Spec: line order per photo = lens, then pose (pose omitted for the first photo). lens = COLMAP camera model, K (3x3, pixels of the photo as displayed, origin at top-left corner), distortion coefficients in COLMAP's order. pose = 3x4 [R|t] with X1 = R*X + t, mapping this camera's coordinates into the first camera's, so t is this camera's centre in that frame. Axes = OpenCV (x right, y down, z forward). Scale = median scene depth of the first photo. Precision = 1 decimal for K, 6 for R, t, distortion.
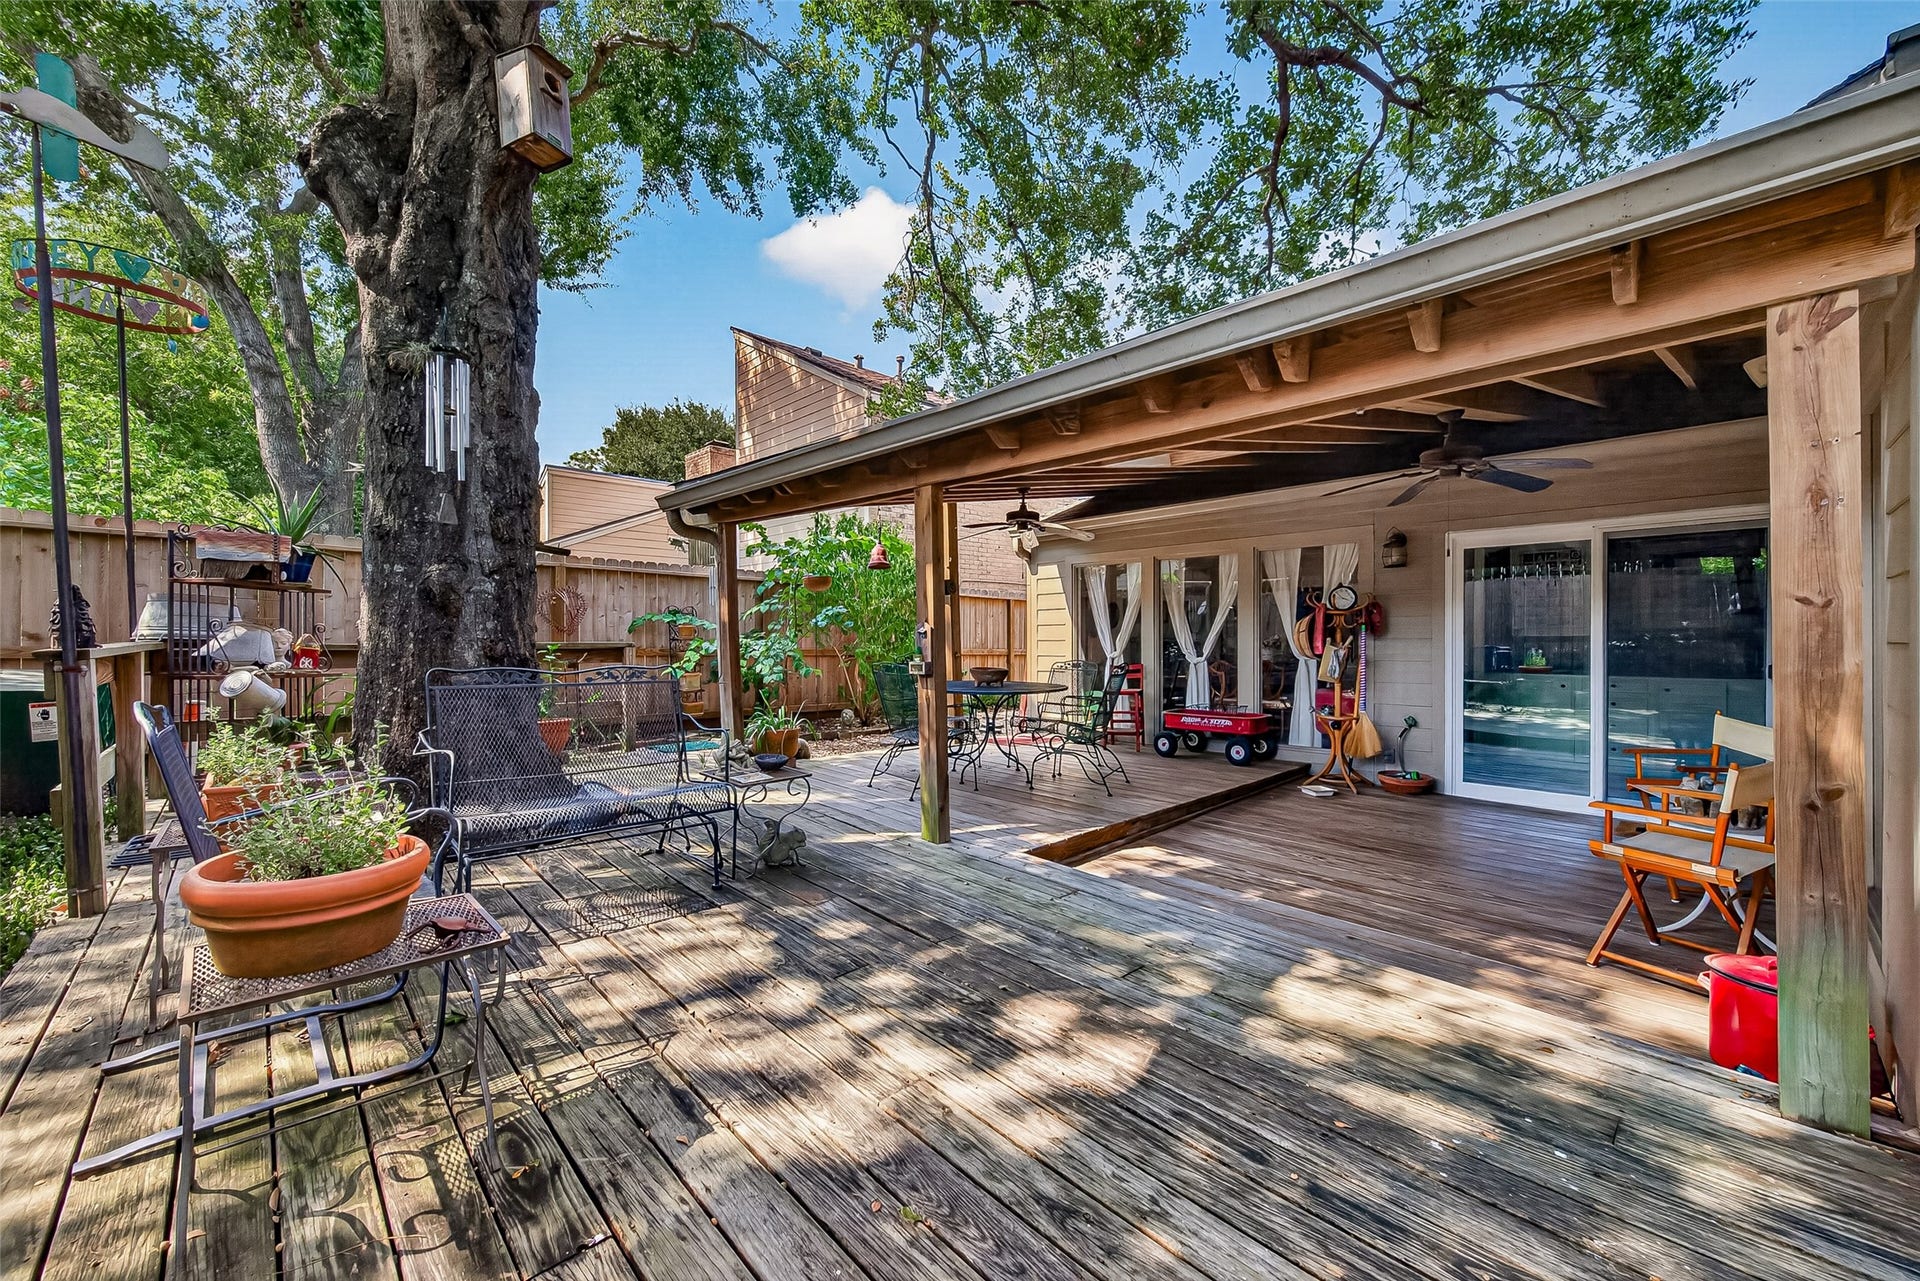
lens RADIAL K [[744.1, 0, 962.5], [0, 744.1, 646.3], [0, 0, 1]] dist [0.001687, -0.000807]
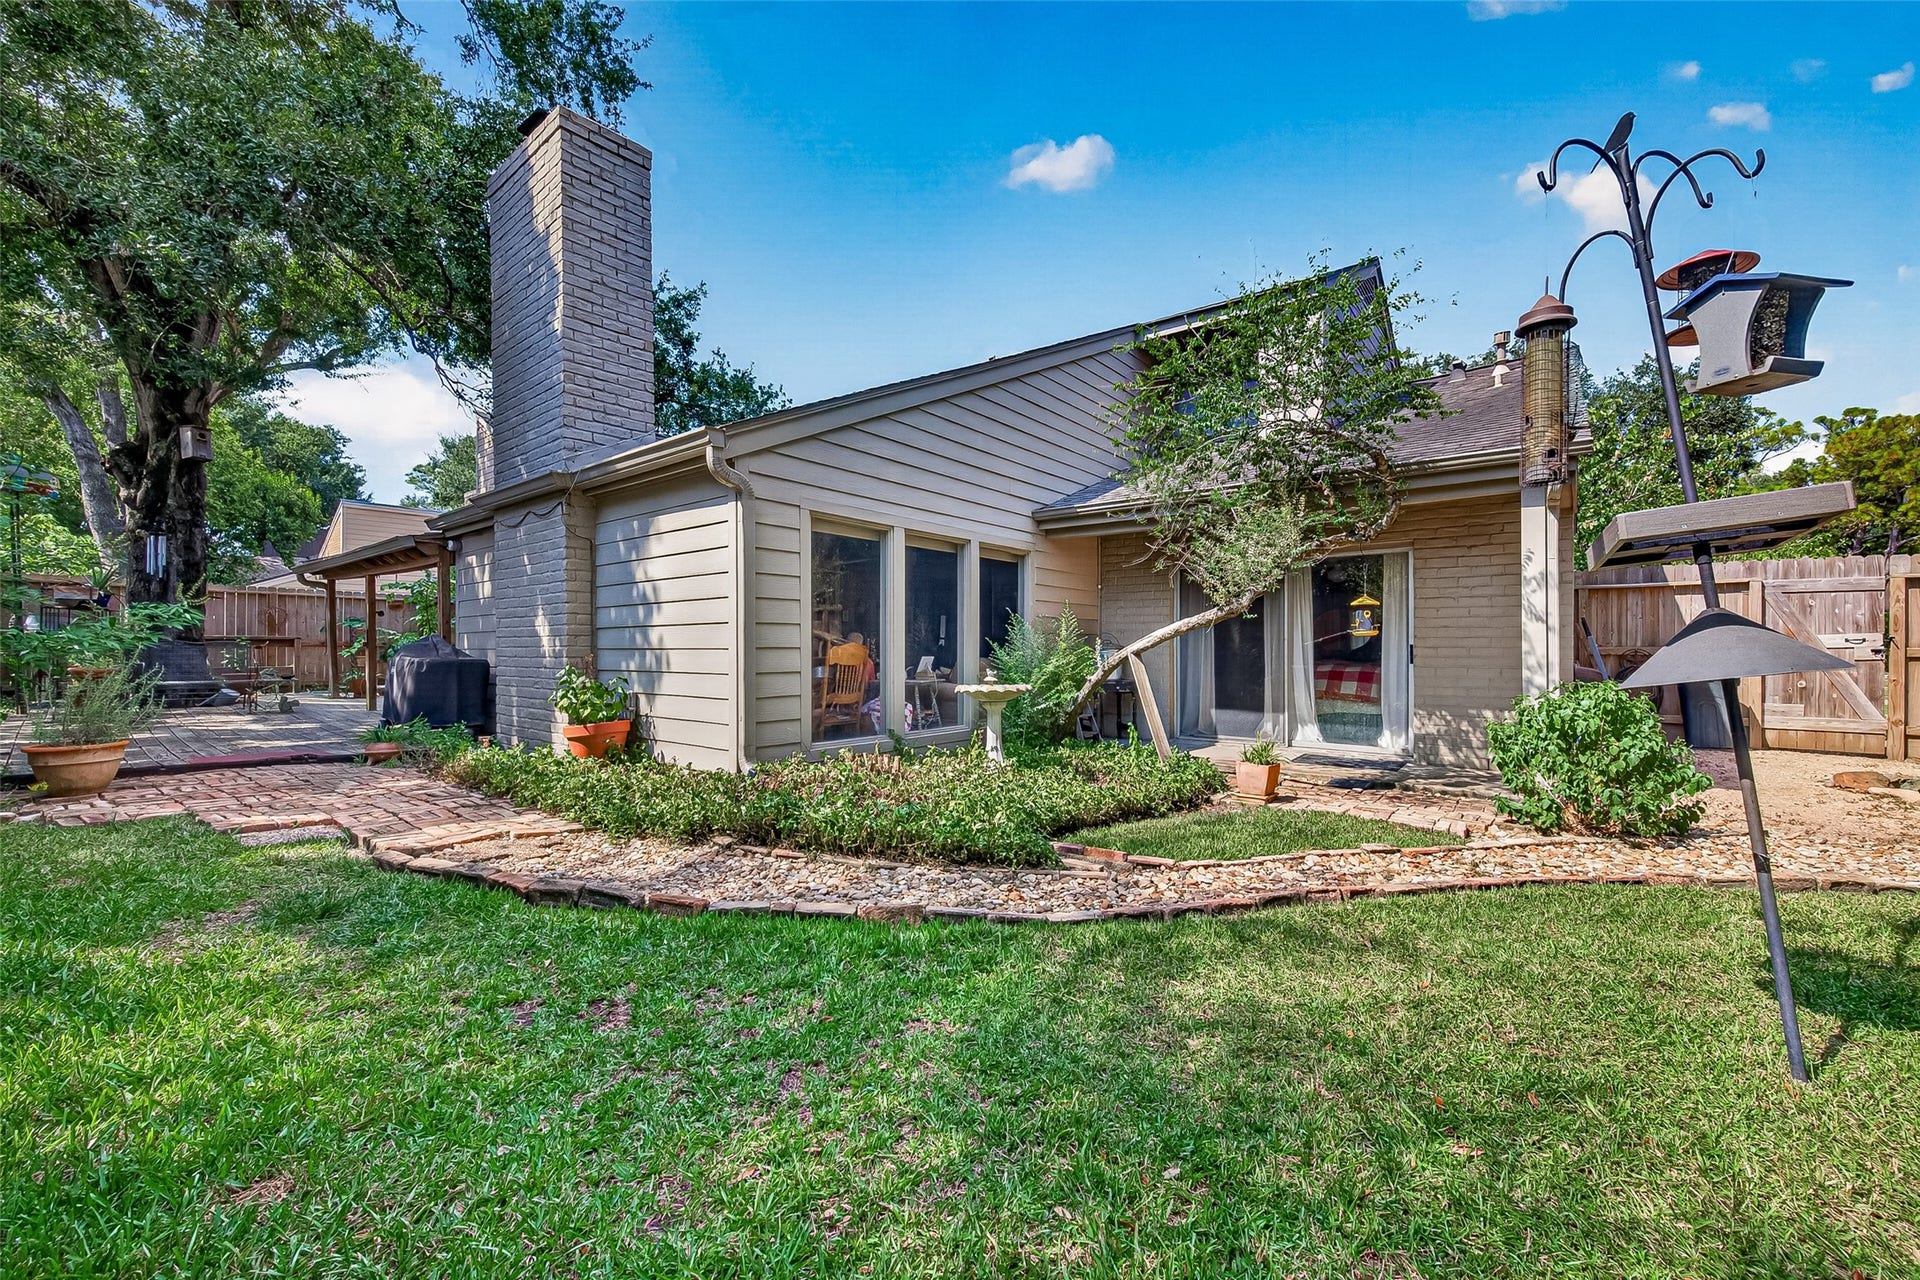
lens RADIAL K [[744.1, 0, 962.5], [0, 744.1, 645.8], [0, 0, 1]] dist [0.001687, -0.000807]
pose [[0.993592, 0.004571, 0.112934, 1.926438], [-0.003497, 0.999947, -0.009705, 0.058487], [-0.112972, 0.009248, 0.993555, -2.049792]]
